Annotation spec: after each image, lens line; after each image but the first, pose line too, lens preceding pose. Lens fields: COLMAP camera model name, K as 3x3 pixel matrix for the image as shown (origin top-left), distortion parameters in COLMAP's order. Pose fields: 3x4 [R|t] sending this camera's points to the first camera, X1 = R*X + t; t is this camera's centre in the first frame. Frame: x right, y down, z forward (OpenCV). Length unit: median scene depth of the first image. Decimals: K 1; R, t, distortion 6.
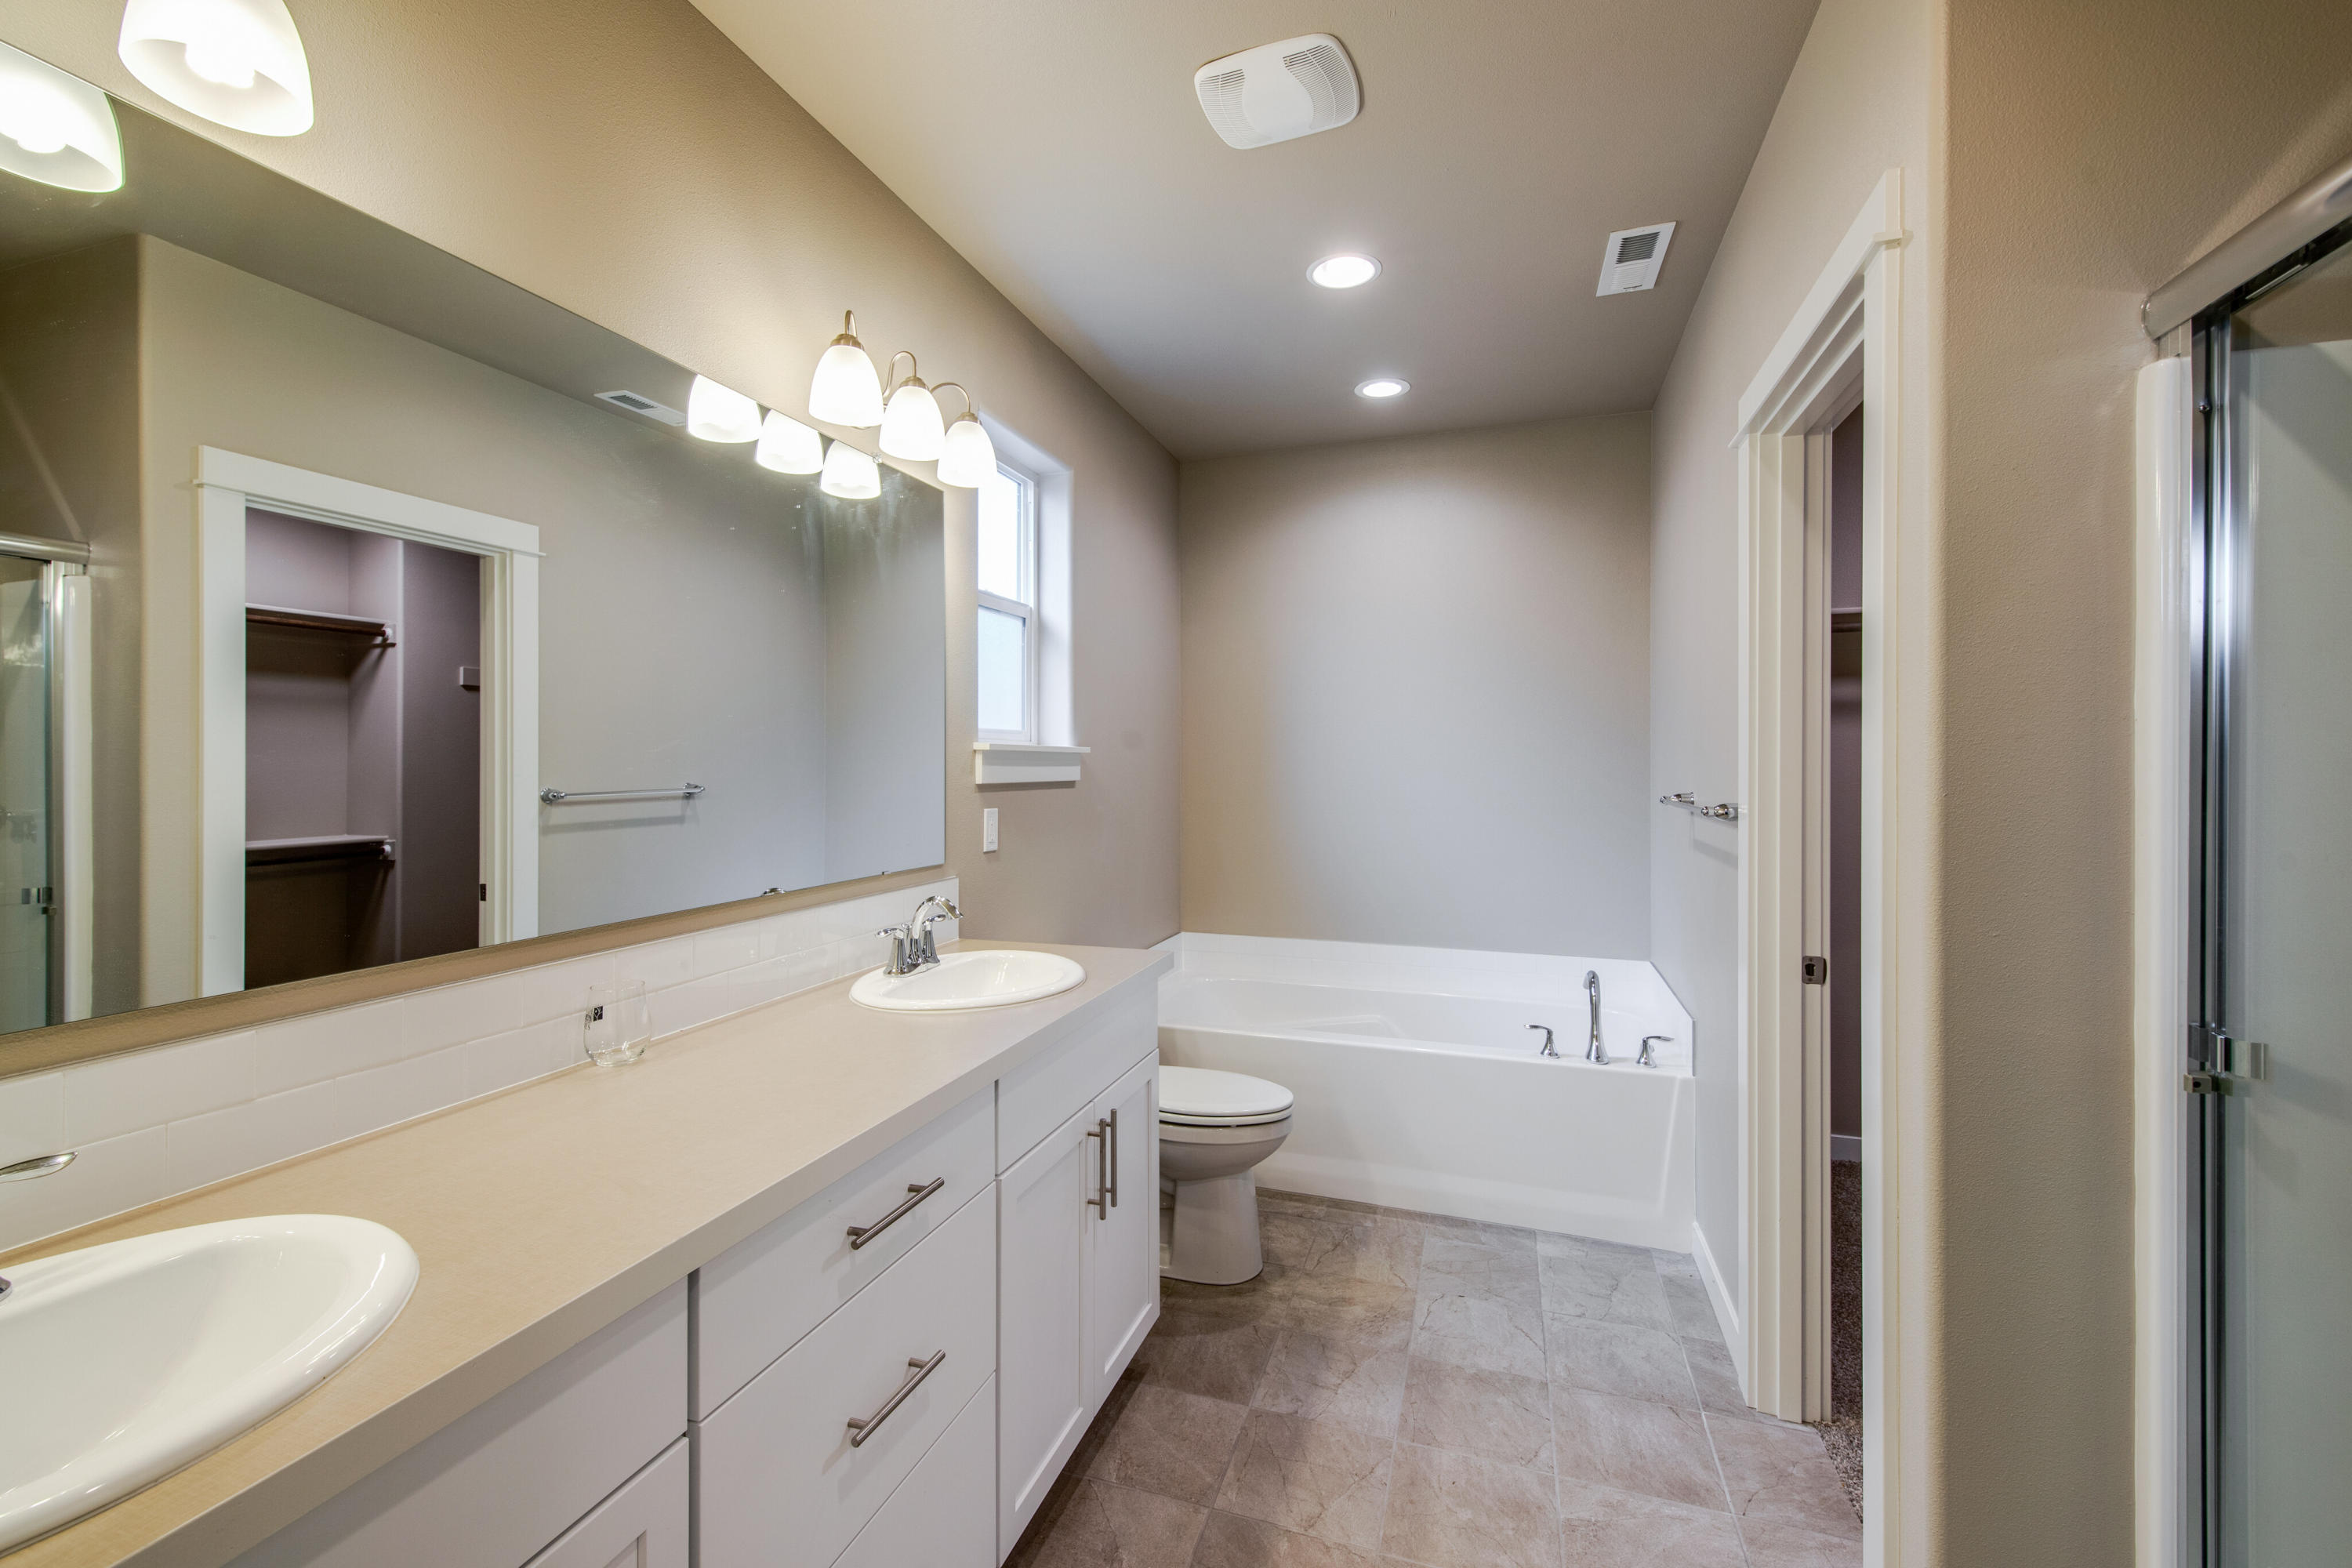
lens RADIAL K [[987.8, 0, 1171.9], [0, 987.8, 739.8], [0, 0, 1]] dist [-0.000466, -0.006761]
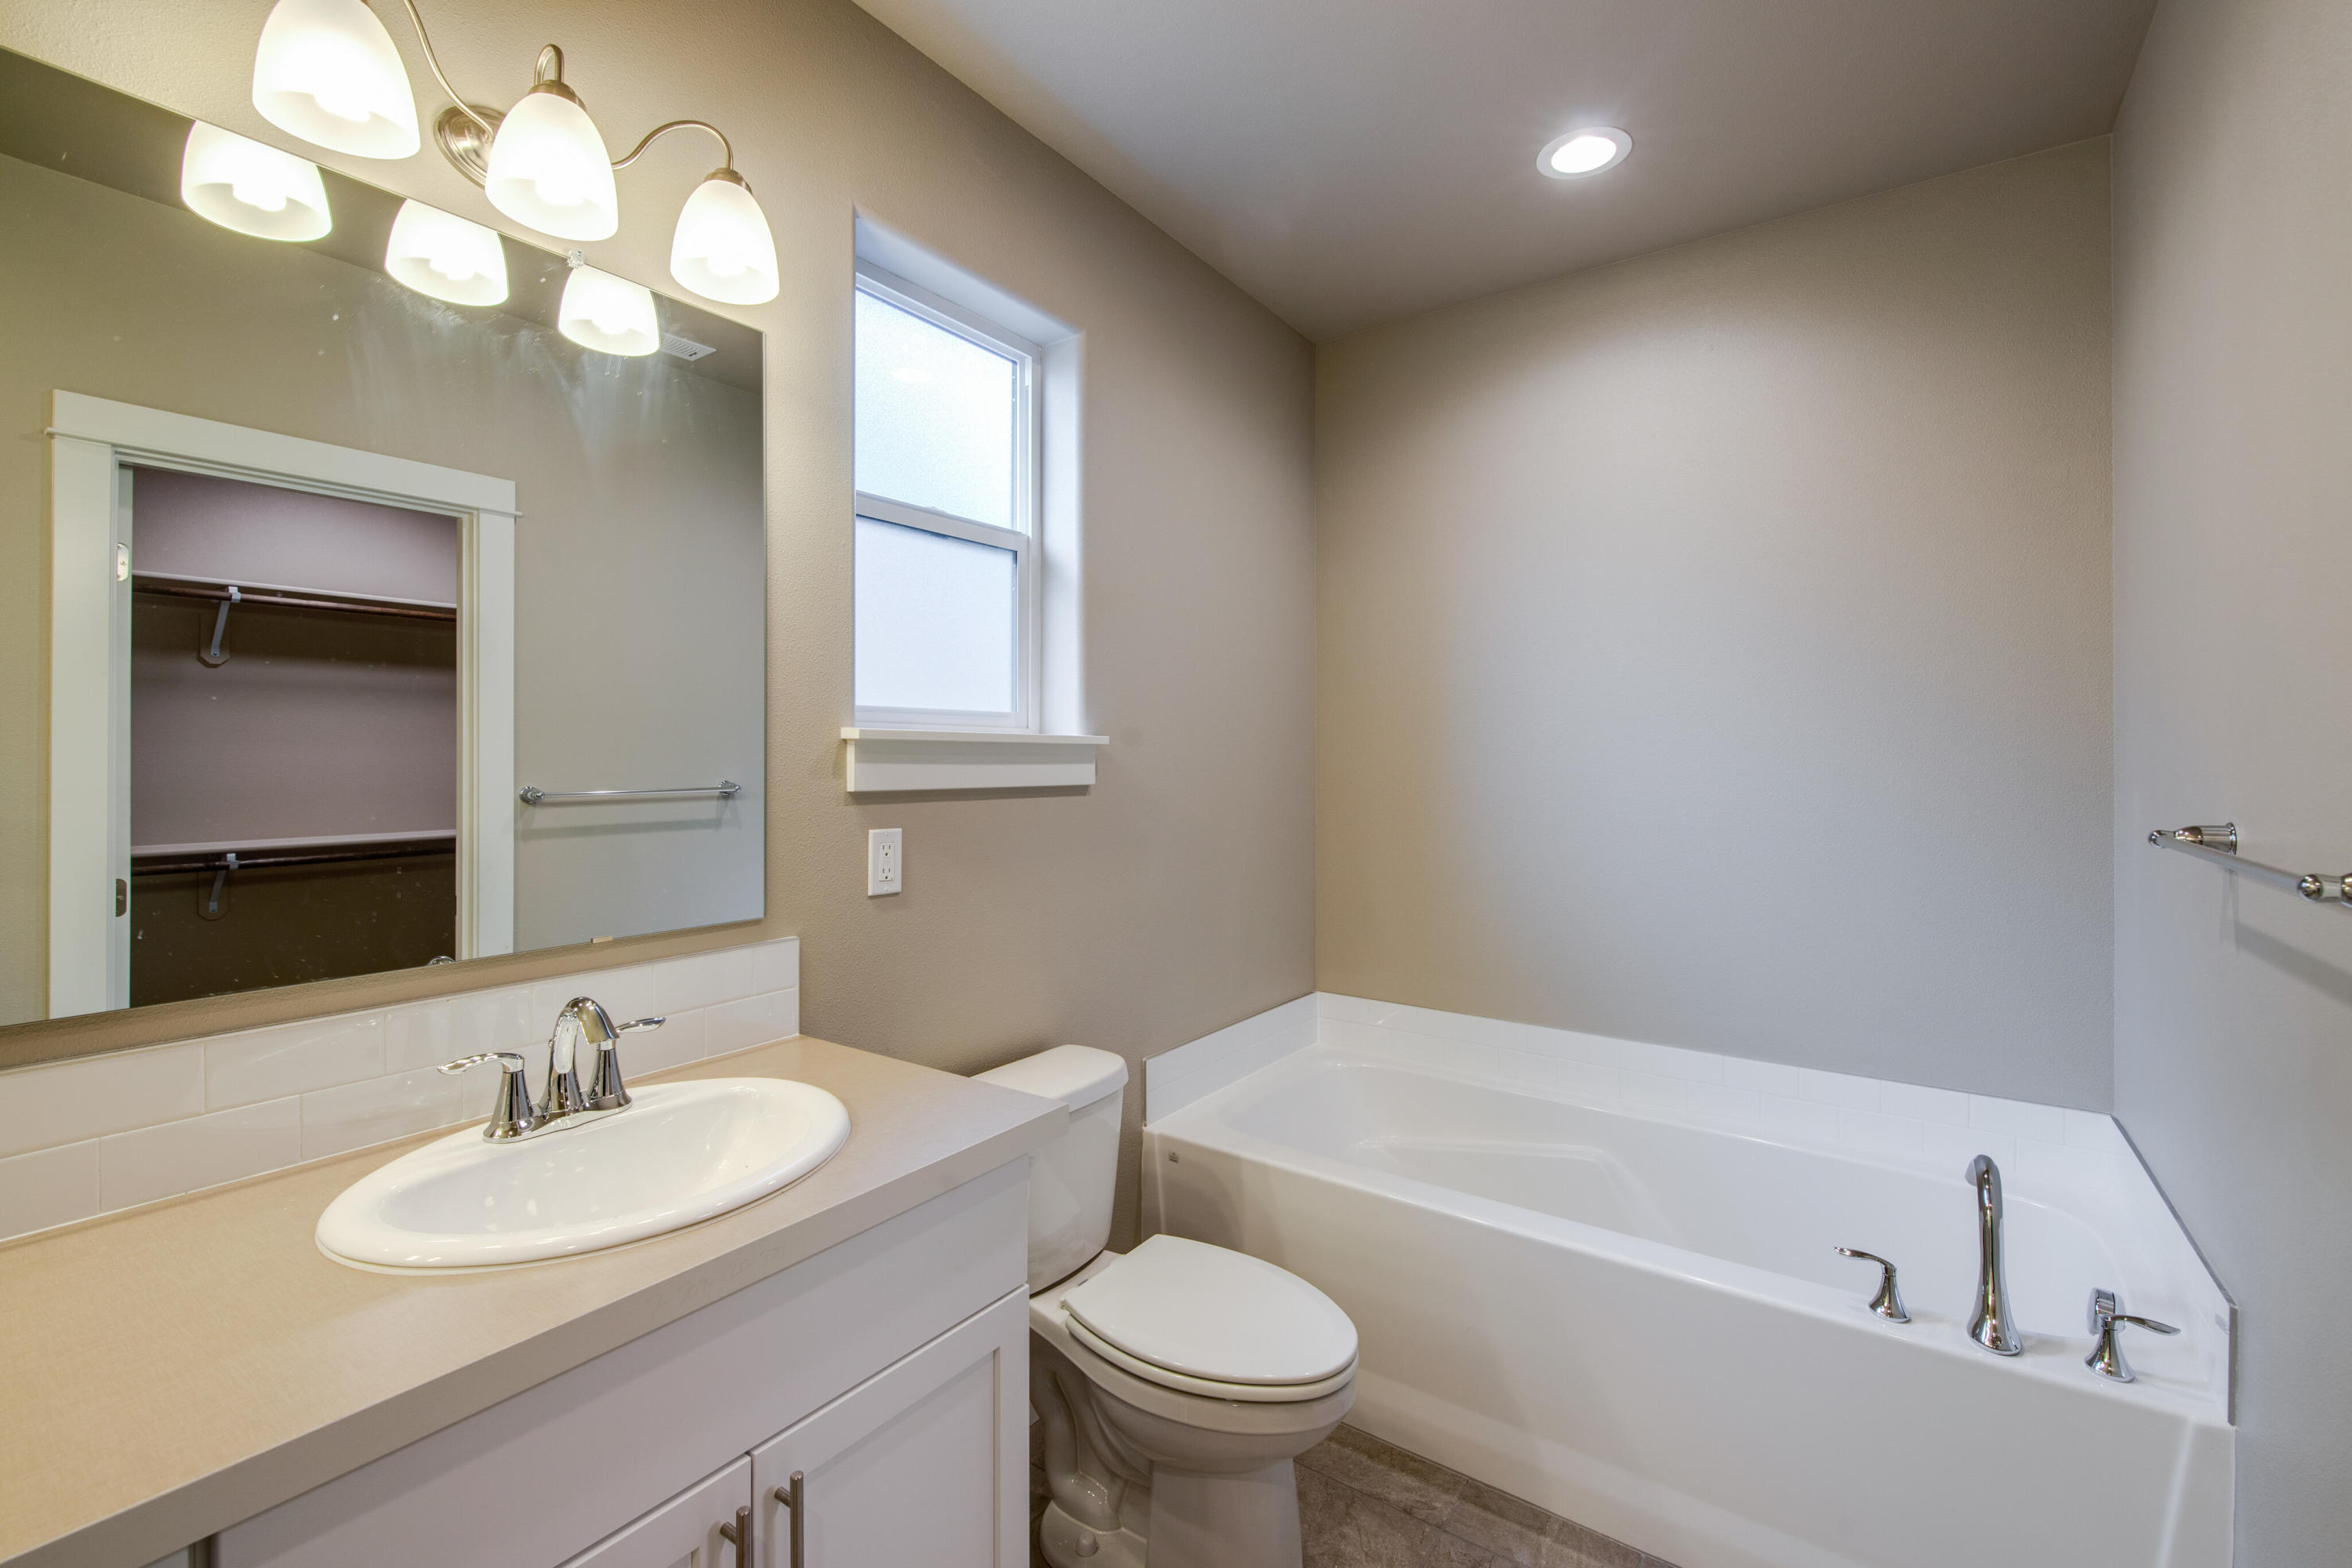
lens RADIAL K [[987.8, 0, 1171.9], [0, 987.8, 739.8], [0, 0, 1]] dist [-0.000466, -0.006761]
pose [[0.956291, -0.002767, -0.292402, 0.168316], [0.004507, 0.999976, 0.005279, 0.007082], [0.292381, -0.006366, 0.956281, 0.382865]]
